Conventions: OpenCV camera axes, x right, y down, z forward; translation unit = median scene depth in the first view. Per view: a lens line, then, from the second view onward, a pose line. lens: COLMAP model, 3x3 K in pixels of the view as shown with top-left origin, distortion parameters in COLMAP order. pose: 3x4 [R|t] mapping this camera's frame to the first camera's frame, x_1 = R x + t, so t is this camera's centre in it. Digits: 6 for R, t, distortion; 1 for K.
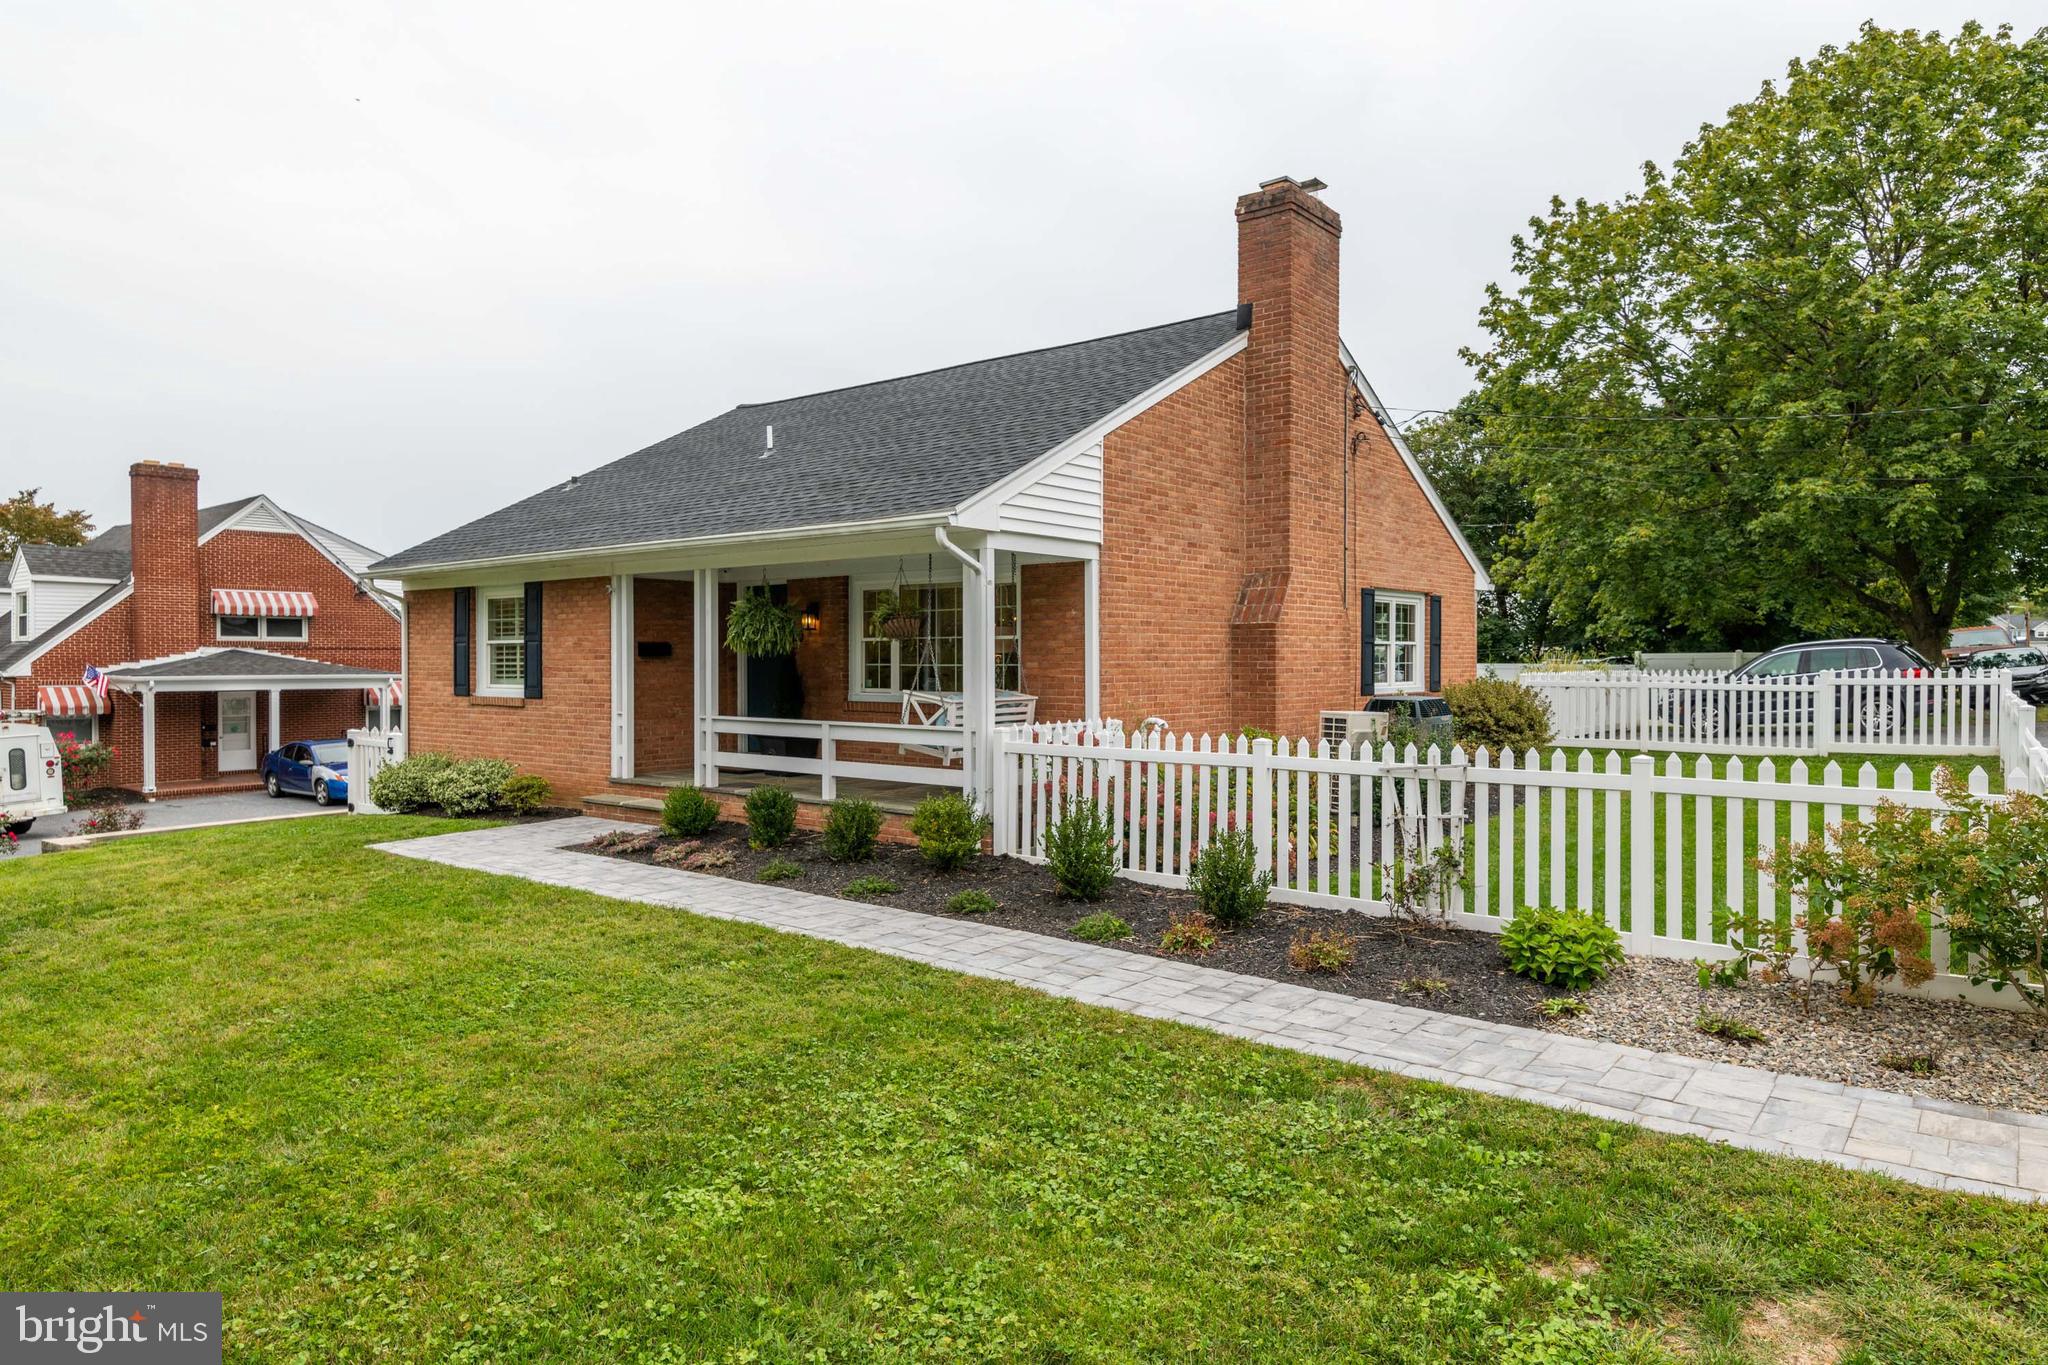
lens RADIAL K [[1241.8, 0, 1016.3], [0, 1241.8, 687.1], [0, 0, 1]] dist [0.037752, 0.000436]
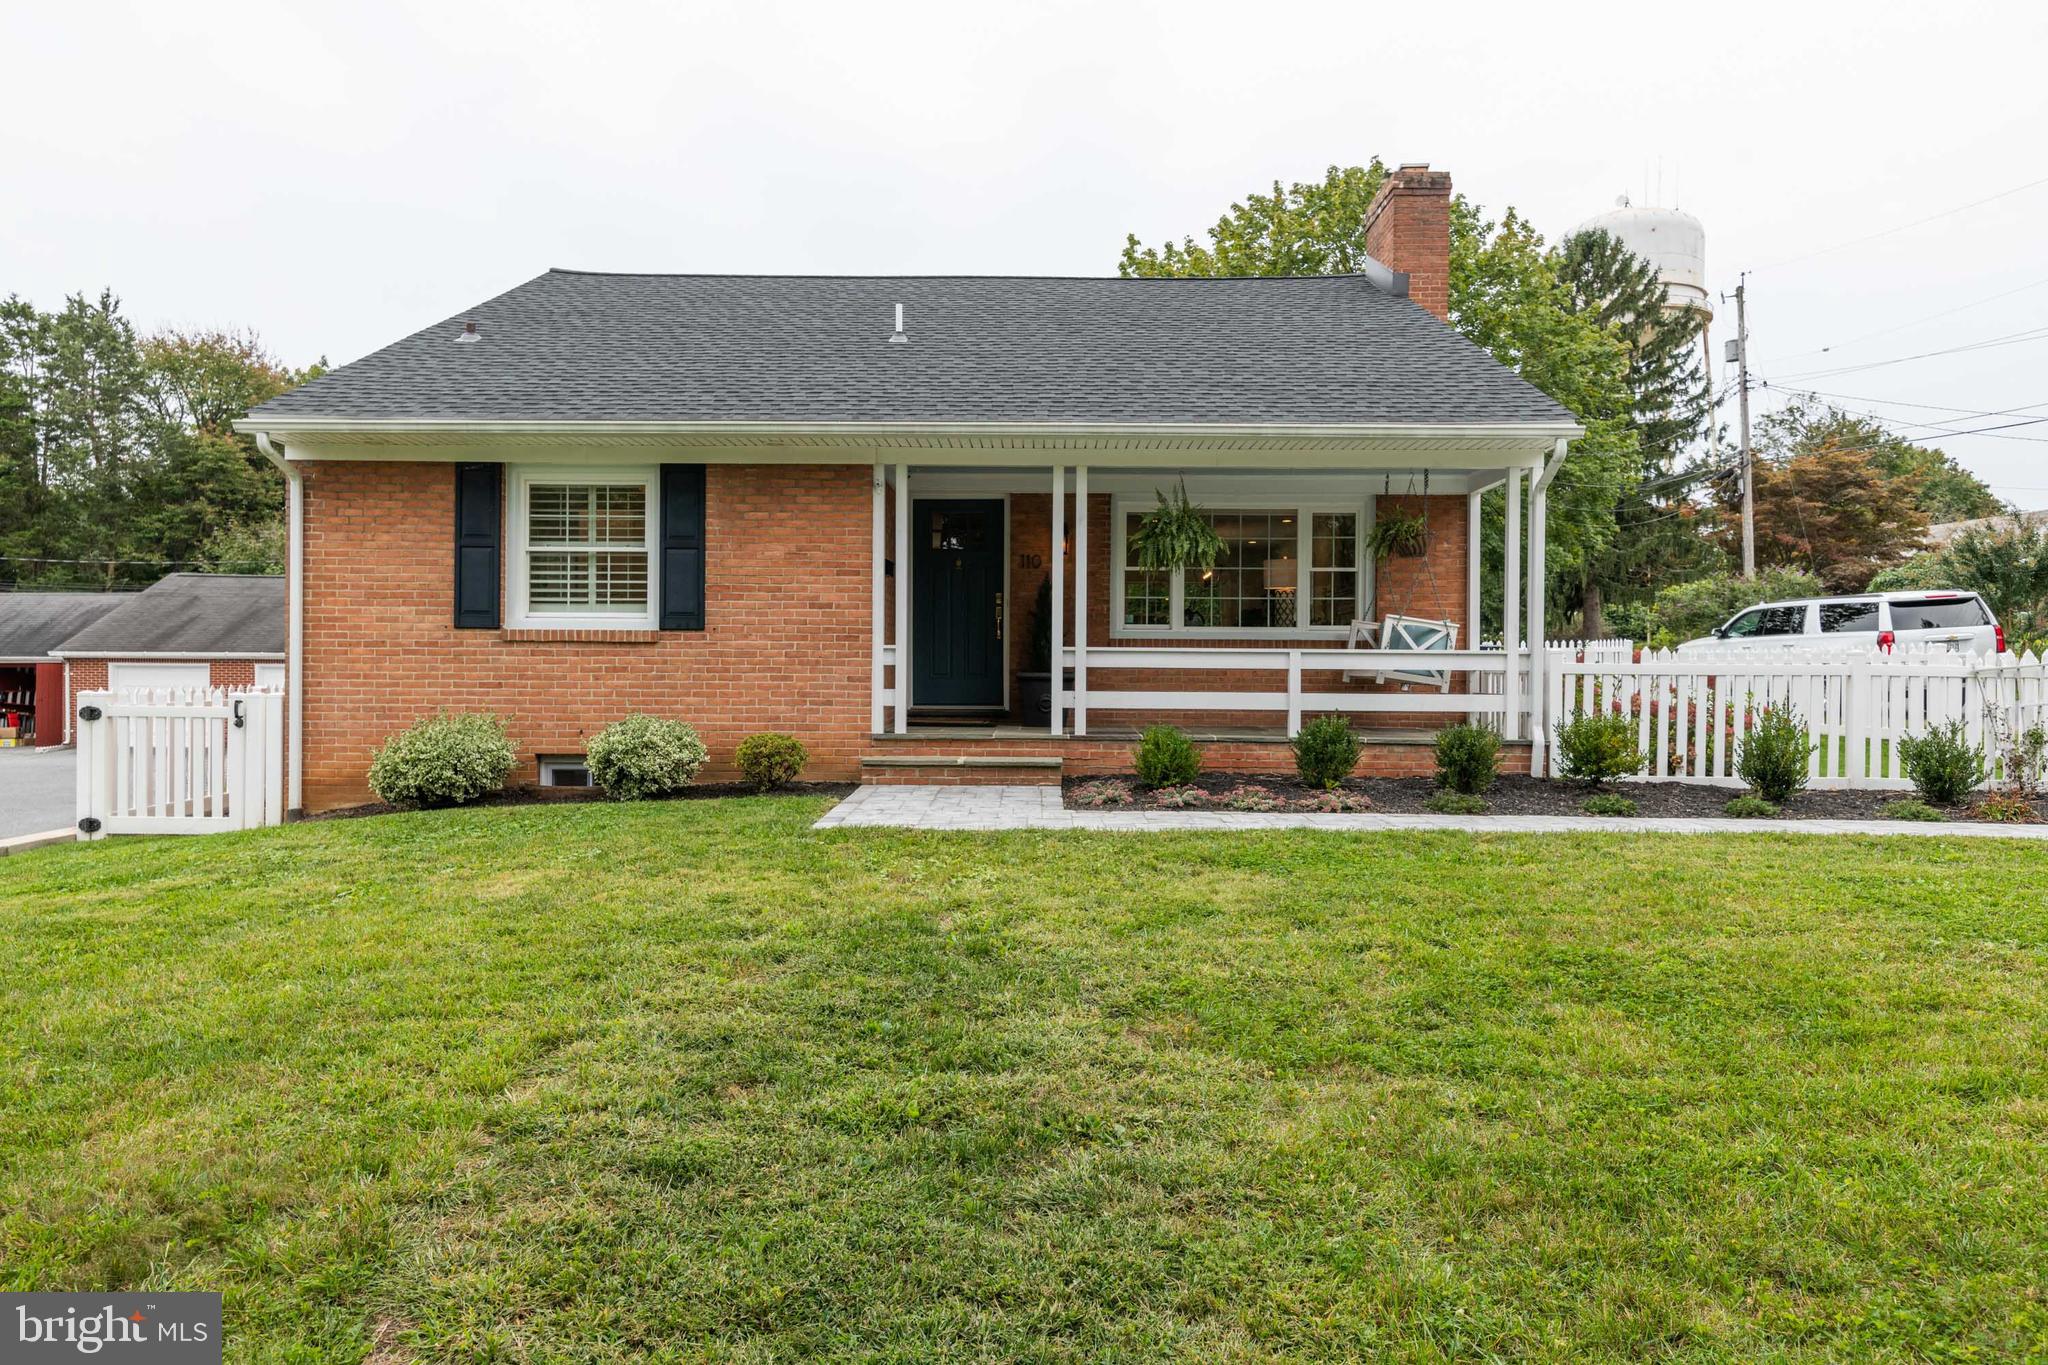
lens RADIAL K [[1284.6, 0, 1024.0], [0, 1284.6, 682.5], [0, 0, 1]] dist [0.027788, 0.000267]
pose [[0.777568, -0.001769, 0.628797, -0.757979], [0.005178, 0.999980, -0.003589, 0.045729], [-0.628778, 0.006047, 0.777561, 0.342557]]
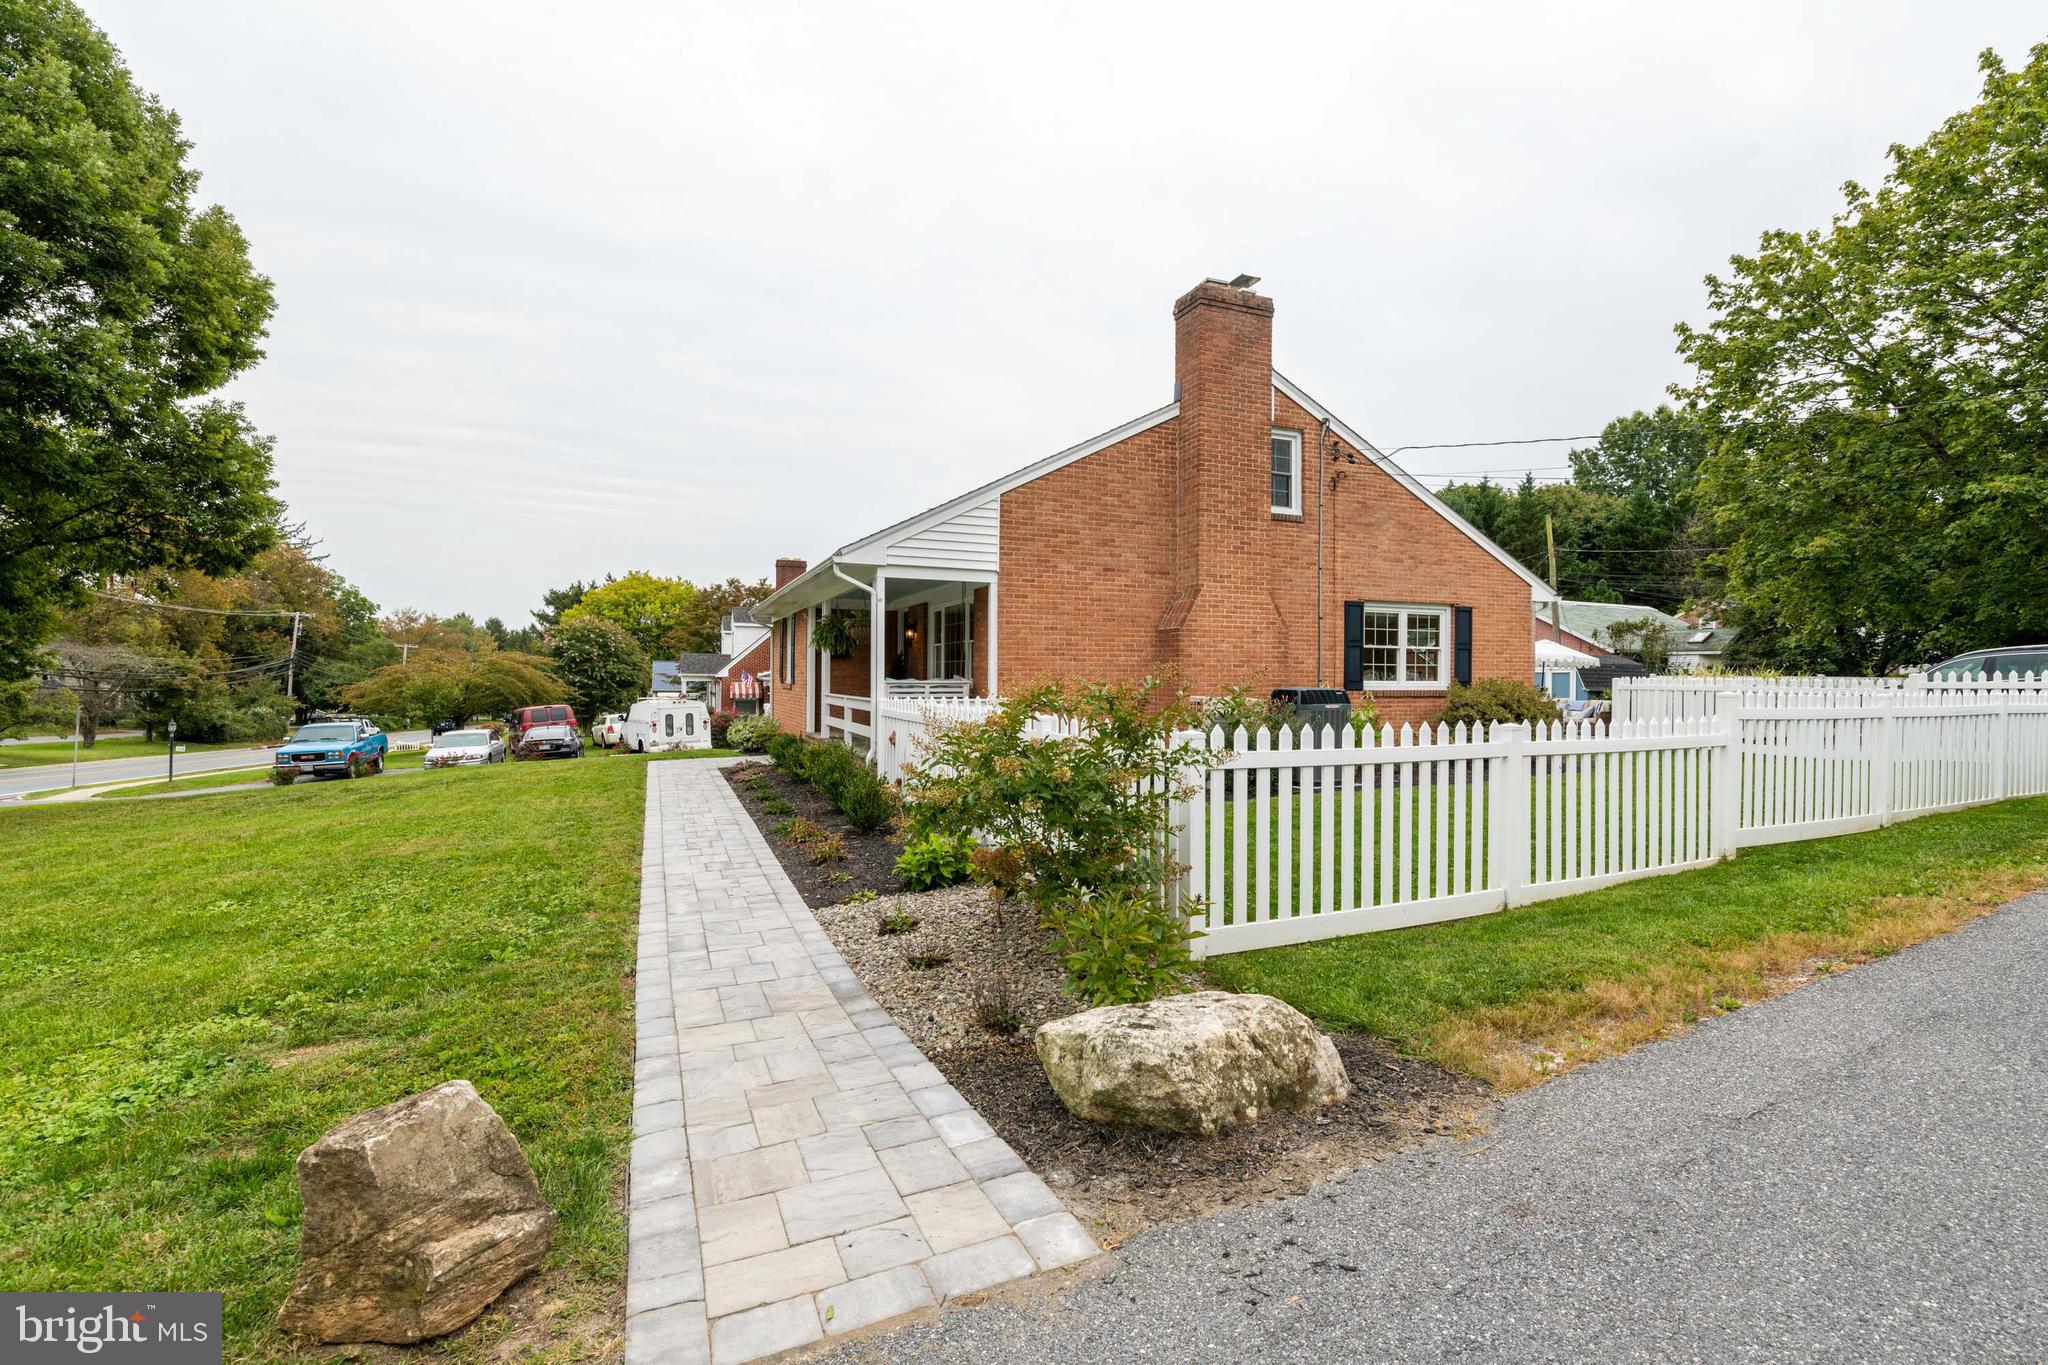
lens RADIAL K [[897.4, 0, 1030.6], [0, 897.4, 686.5], [0, 0, 1]] dist [-0.015142, -0.000183]
pose [[0.877930, 0.011628, -0.478647, 0.488467], [-0.018130, 0.999795, -0.008966, 0.018184], [0.478445, 0.016550, 0.877962, 0.117339]]
